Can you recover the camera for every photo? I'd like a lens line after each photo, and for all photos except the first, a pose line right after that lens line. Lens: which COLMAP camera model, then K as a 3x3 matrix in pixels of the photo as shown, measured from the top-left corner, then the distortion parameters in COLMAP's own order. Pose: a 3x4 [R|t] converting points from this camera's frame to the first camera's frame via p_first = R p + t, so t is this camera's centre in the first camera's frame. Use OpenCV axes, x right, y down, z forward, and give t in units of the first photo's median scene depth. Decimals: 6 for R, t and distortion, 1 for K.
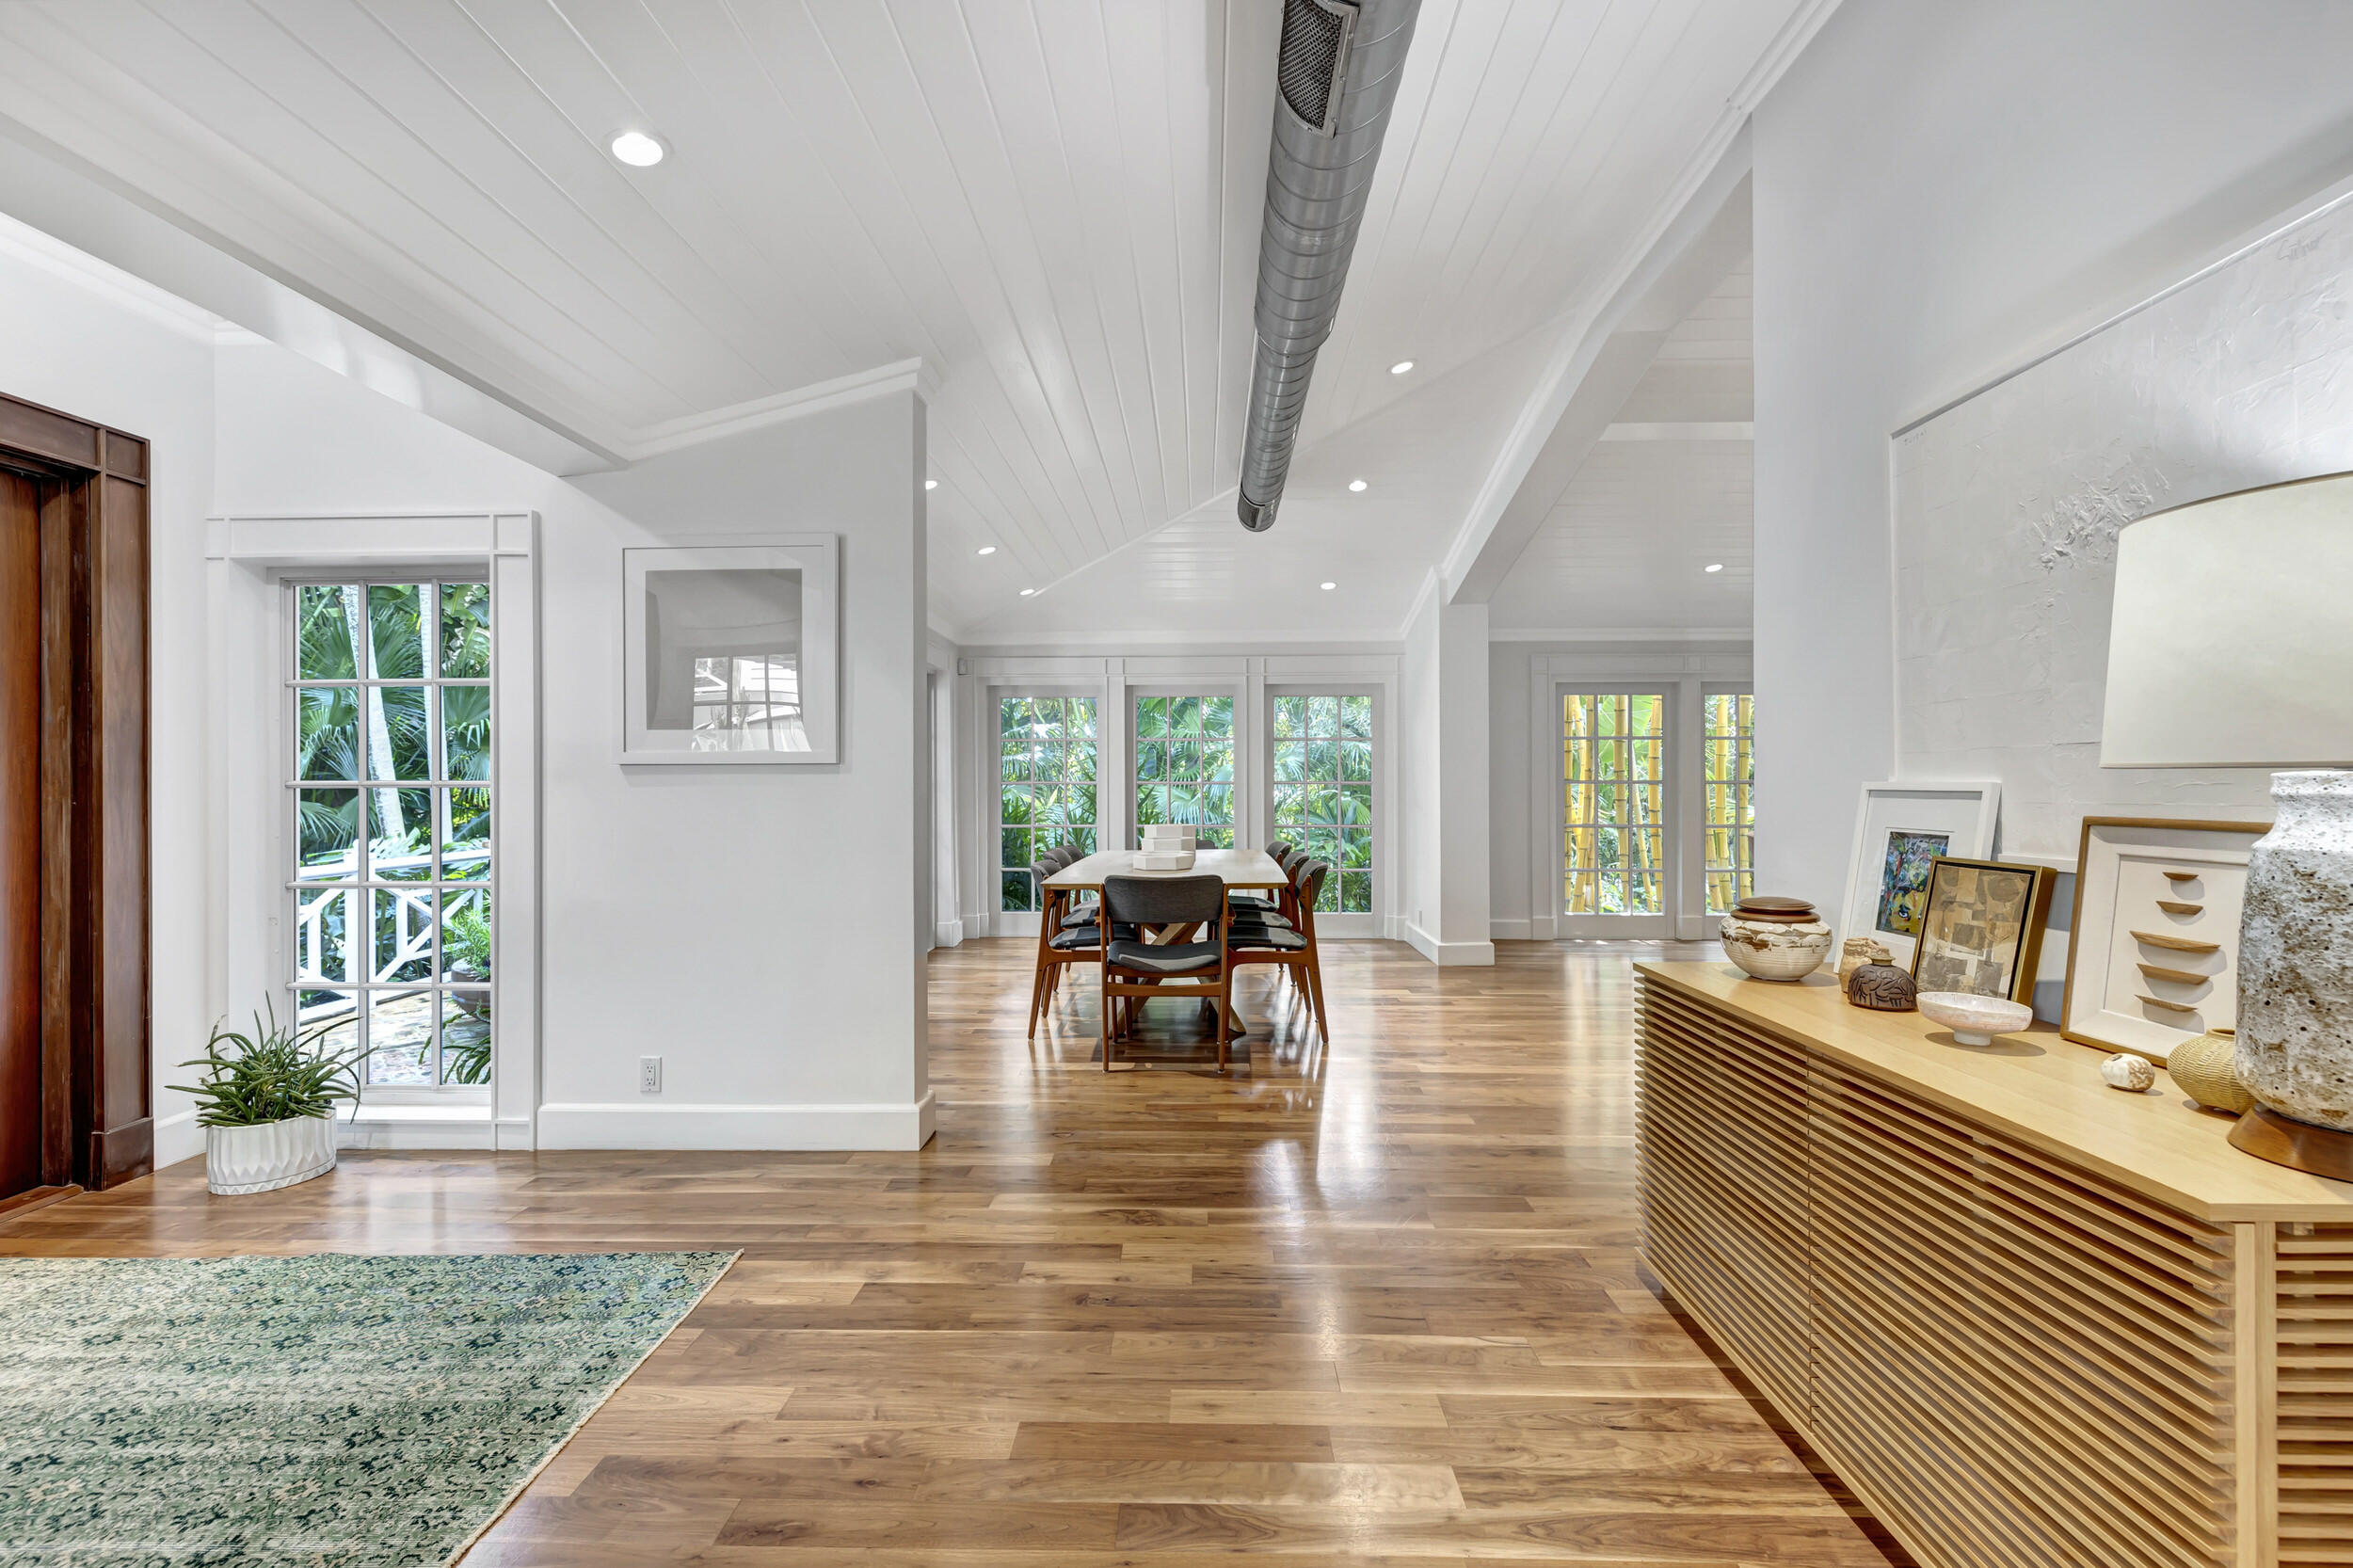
lens RADIAL K [[985.6, 0, 1172.1], [0, 985.6, 786.9], [0, 0, 1]] dist [0.000606, -0.000261]
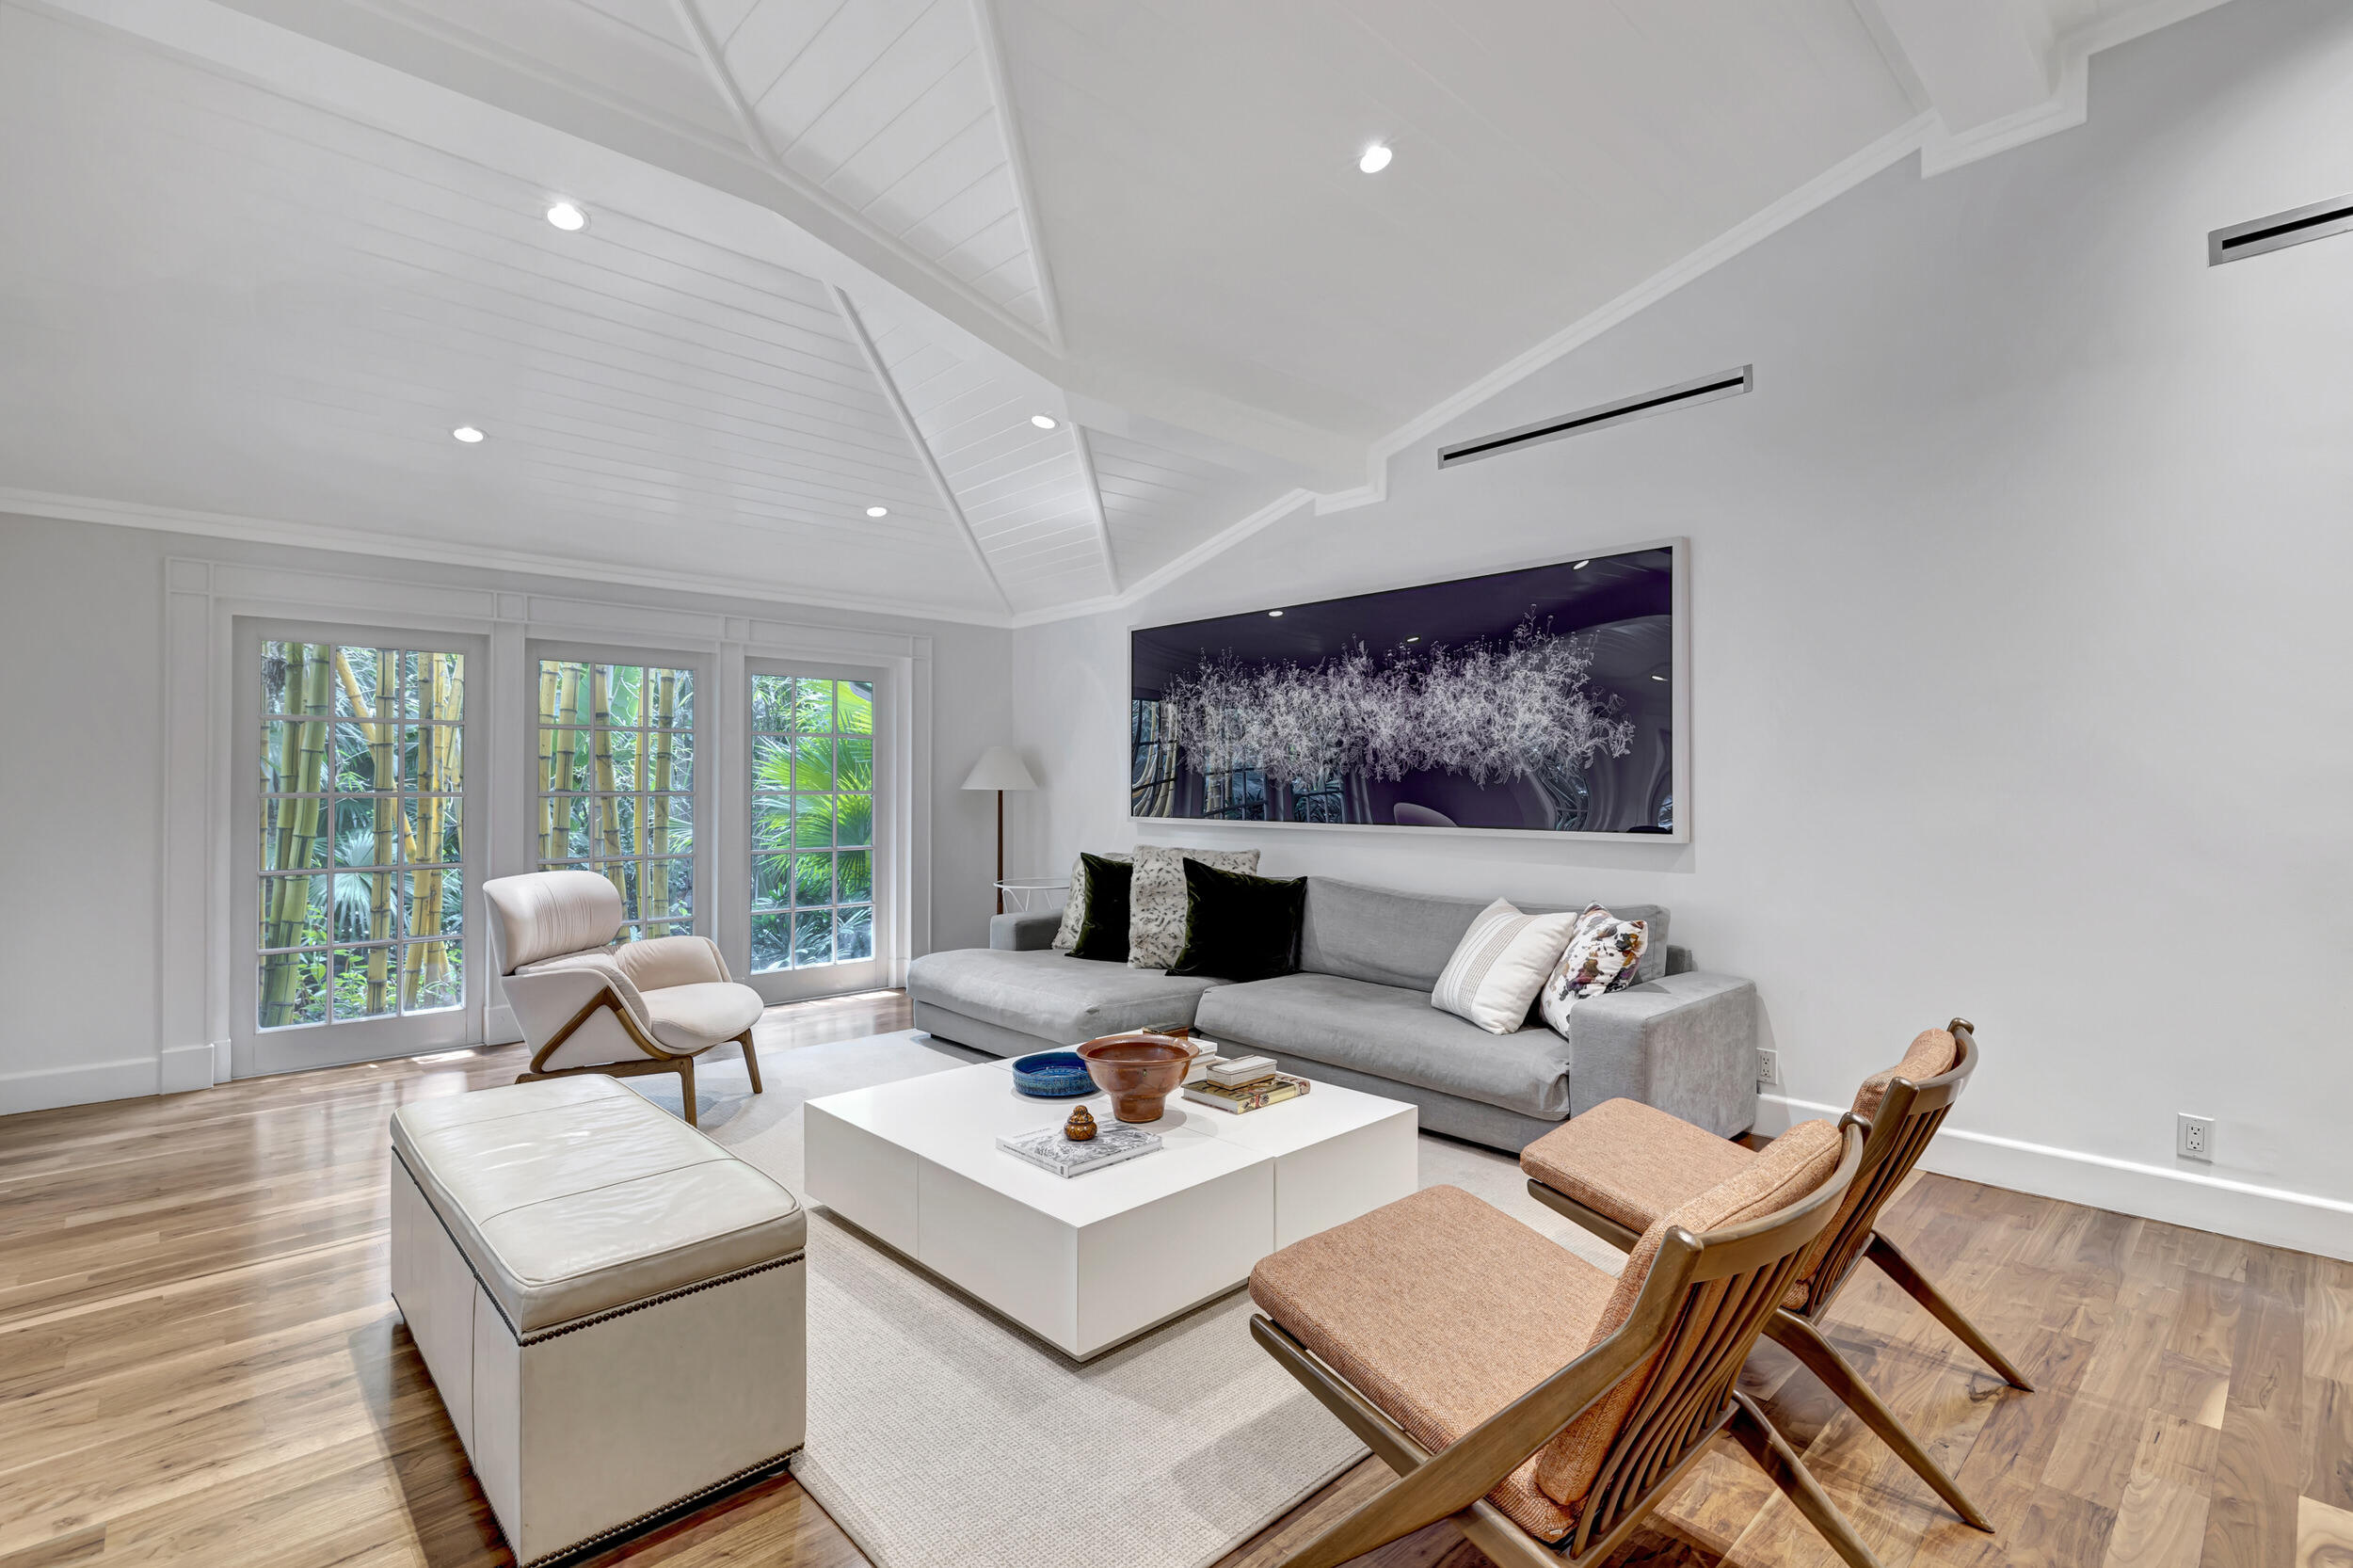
lens RADIAL K [[1083.2, 0, 1159.7], [0, 1083.2, 773.3], [0, 0, 1]] dist [-0.001835, 0.000235]
pose [[0.715409, 0.005197, 0.698686, 0.393788], [0.007315, 0.999862, -0.014927, -0.005589], [-0.698667, 0.015790, 0.715273, 0.247996]]
